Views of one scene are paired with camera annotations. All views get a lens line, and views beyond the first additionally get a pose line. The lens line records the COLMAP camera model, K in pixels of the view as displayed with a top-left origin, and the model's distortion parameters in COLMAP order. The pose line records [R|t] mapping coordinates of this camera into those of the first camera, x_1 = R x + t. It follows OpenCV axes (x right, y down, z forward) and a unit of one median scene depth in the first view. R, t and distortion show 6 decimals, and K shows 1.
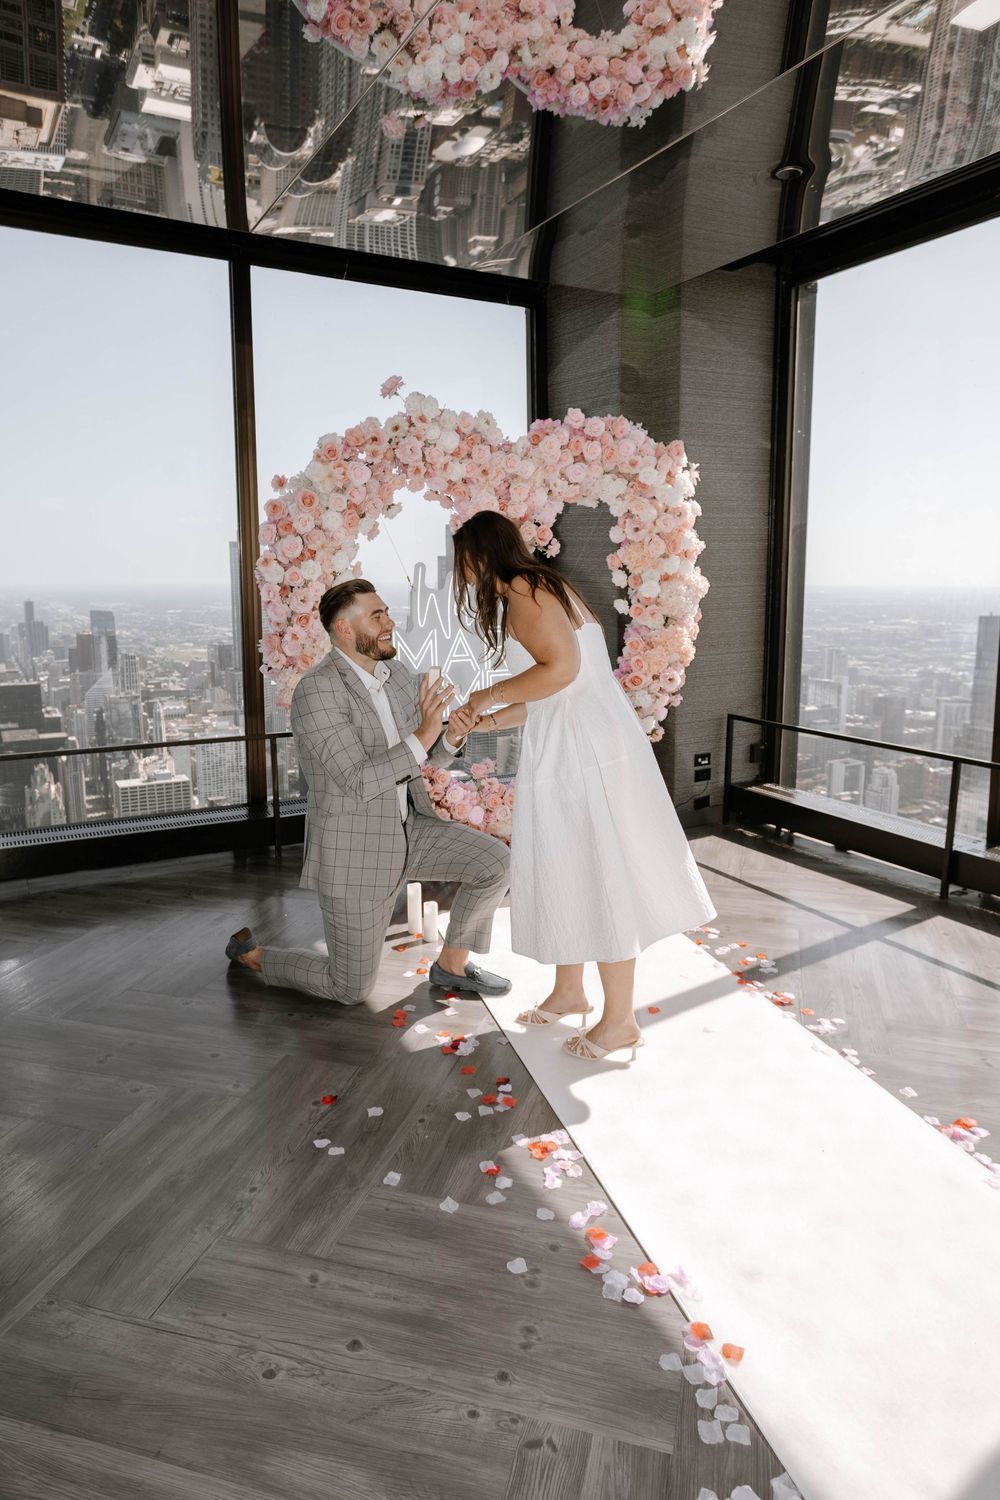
lens RADIAL K [[950.5, 0, 490.1], [0, 950.5, 747.9], [0, 0, 1]] dist [-0.040197, 0.040922]
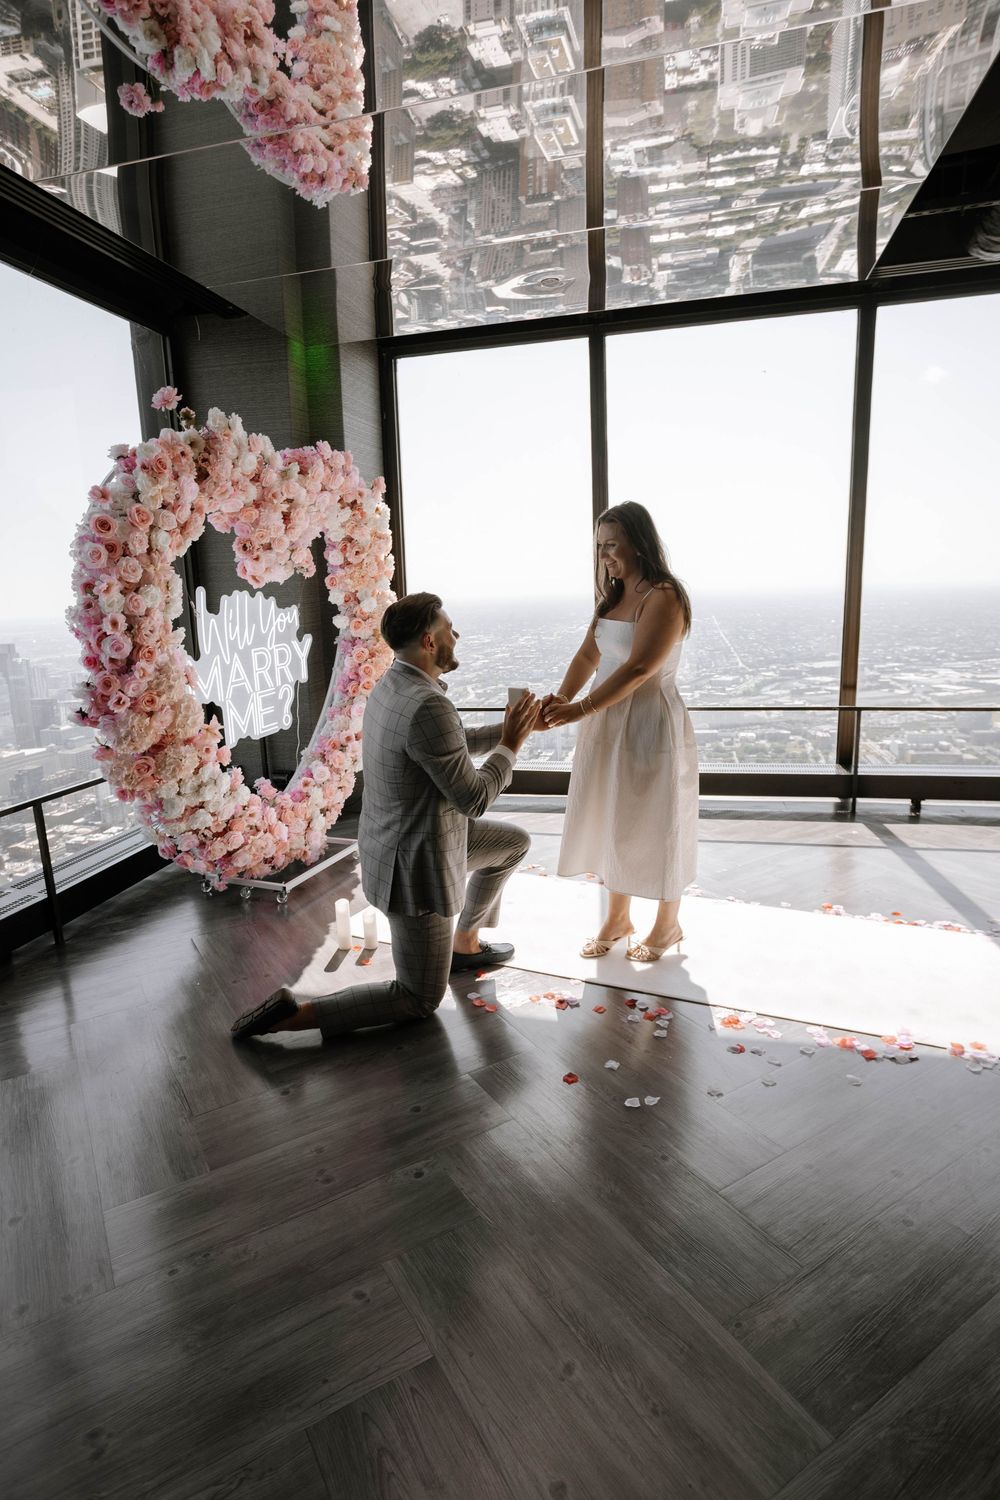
lens RADIAL K [[819.3, 0, 498.8], [0, 819.3, 746.9], [0, 0, 1]] dist [-0.048038, 0.059319]
pose [[0.663066, -0.167064, 0.729680, -0.524129], [0.170149, 0.982899, 0.070424, -0.045757], [-0.728967, 0.077459, 0.680152, 0.249442]]
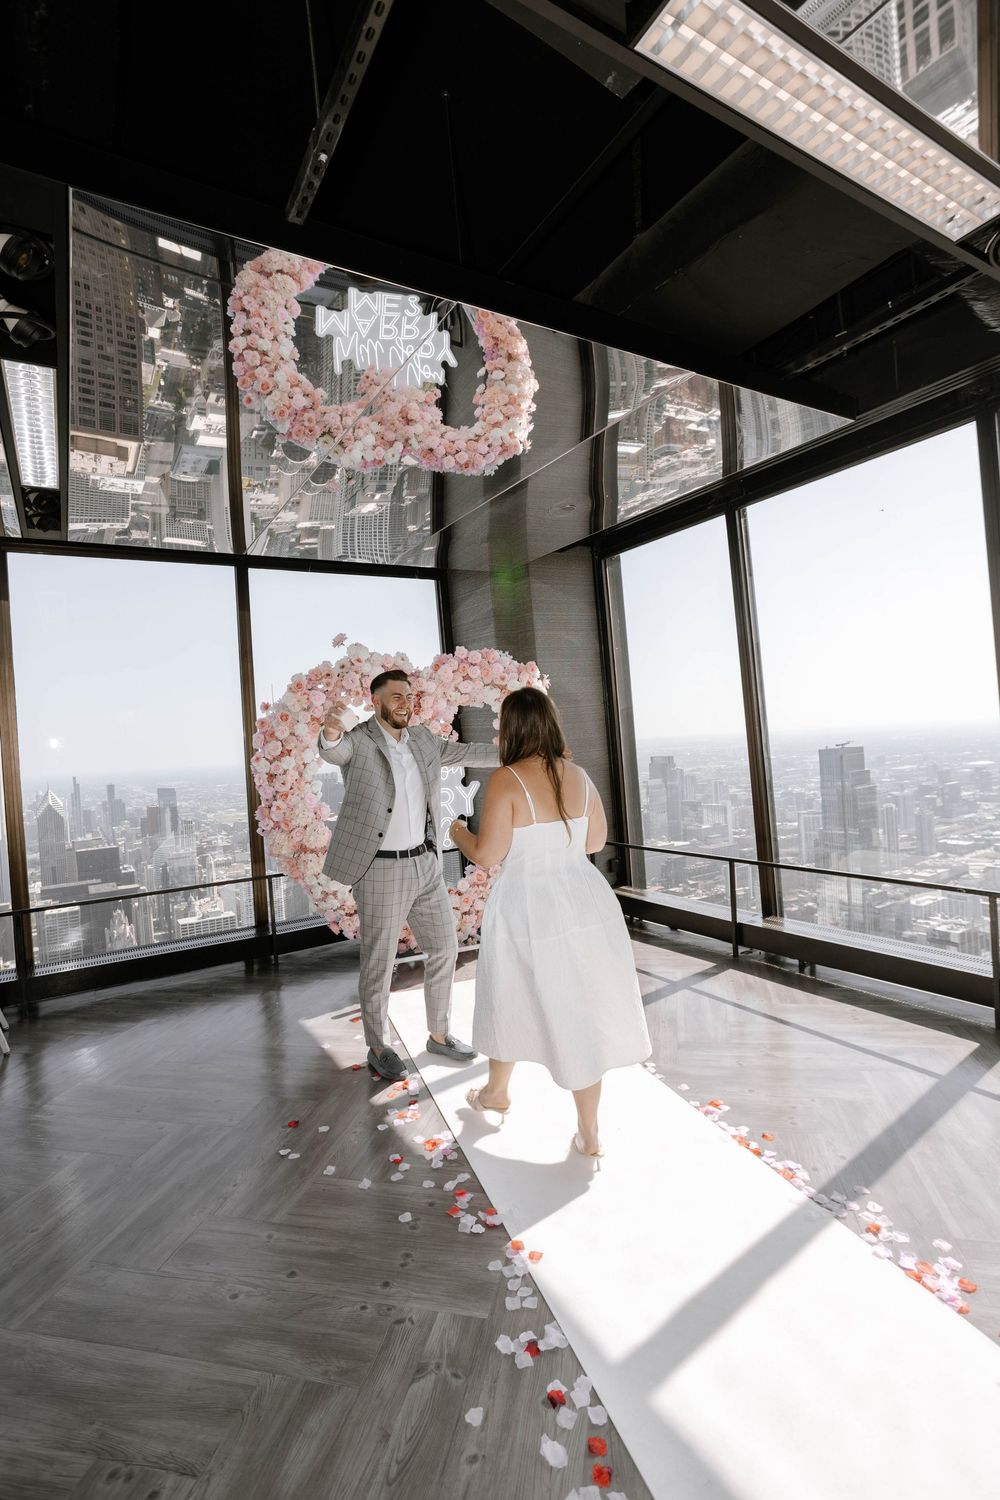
lens RADIAL K [[735.2, 0, 500.5], [0, 735.2, 744.4], [0, 0, 1]] dist [-0.058116, 0.033001]
pose [[0.997063, -0.063566, 0.042706, 0.093619], [0.069986, 0.982749, -0.171192, 0.004970], [-0.031087, 0.173678, 0.984312, -0.145797]]
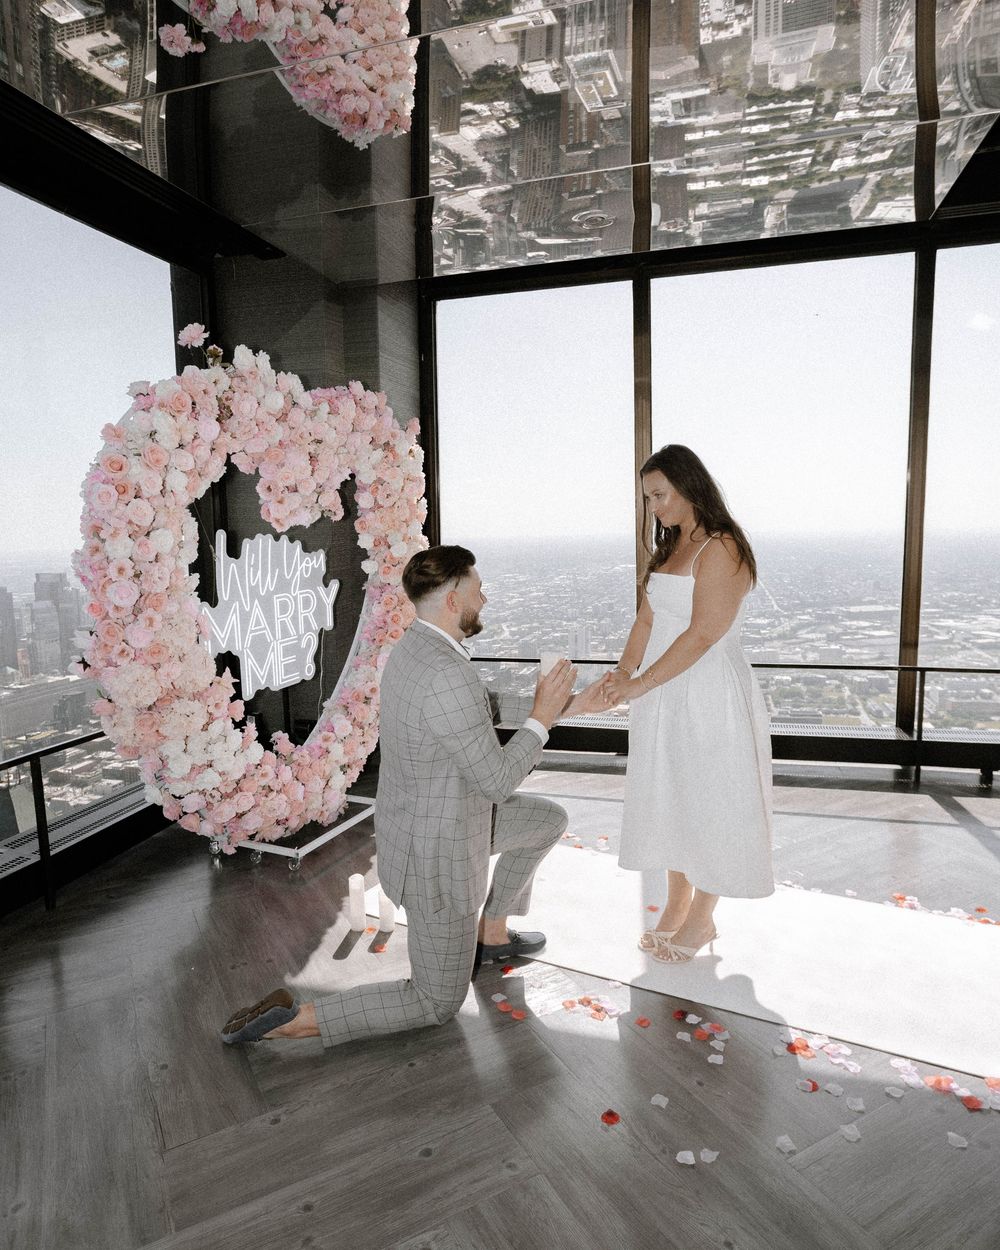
lens RADIAL K [[809.0, 0, 500.0], [0, 809.0, 625.0], [0, 0, 1]] dist [-0.046613, 0.063742]
pose [[0.695141, -0.100627, 0.711796, -0.465175], [0.149780, 0.988698, -0.006503, -0.064131], [-0.703097, 0.111133, 0.702356, 0.300605]]
